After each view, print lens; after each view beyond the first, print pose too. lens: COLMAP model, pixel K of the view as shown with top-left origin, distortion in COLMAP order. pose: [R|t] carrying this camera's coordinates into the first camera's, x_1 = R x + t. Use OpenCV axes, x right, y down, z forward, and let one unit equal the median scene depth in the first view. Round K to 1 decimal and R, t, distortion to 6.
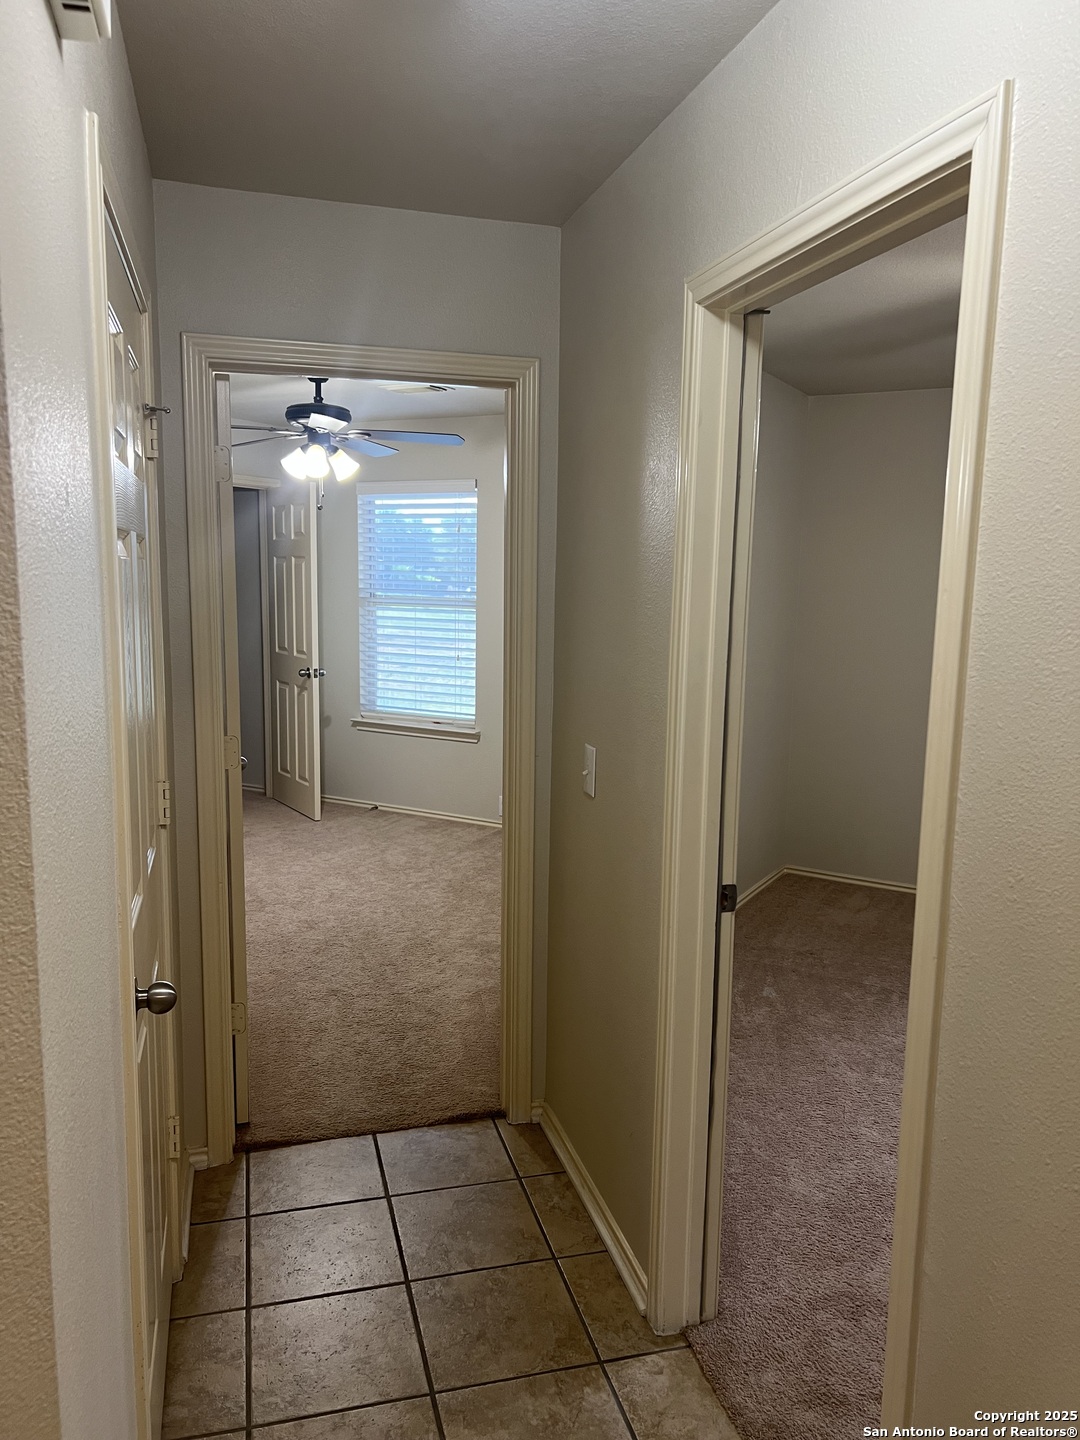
lens RADIAL K [[1084.5, 0, 552.0], [0, 1084.5, 731.3], [0, 0, 1]] dist [0.063220, -0.071441]
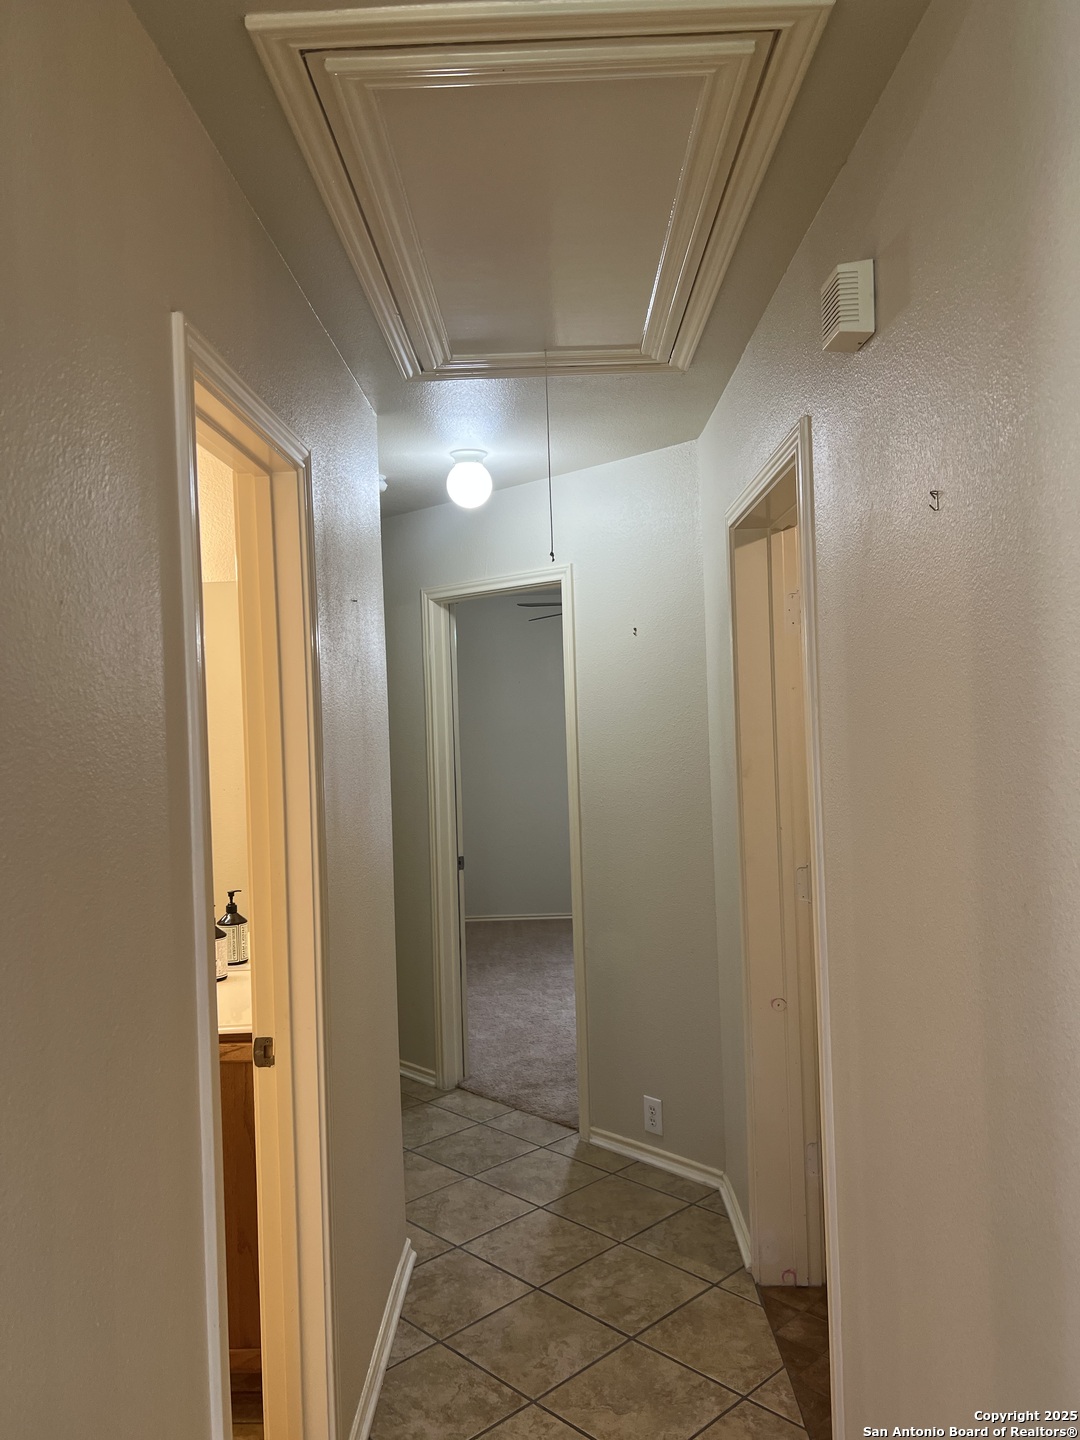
lens RADIAL K [[1084.5, 0, 541.2], [0, 1084.5, 719.7], [0, 0, 1]] dist [0.063220, -0.071441]
pose [[0.878422, -0.053872, 0.474840, -0.631659], [0.122887, 0.985676, -0.115504, 0.127820], [-0.461816, 0.159813, 0.872459, -0.888179]]
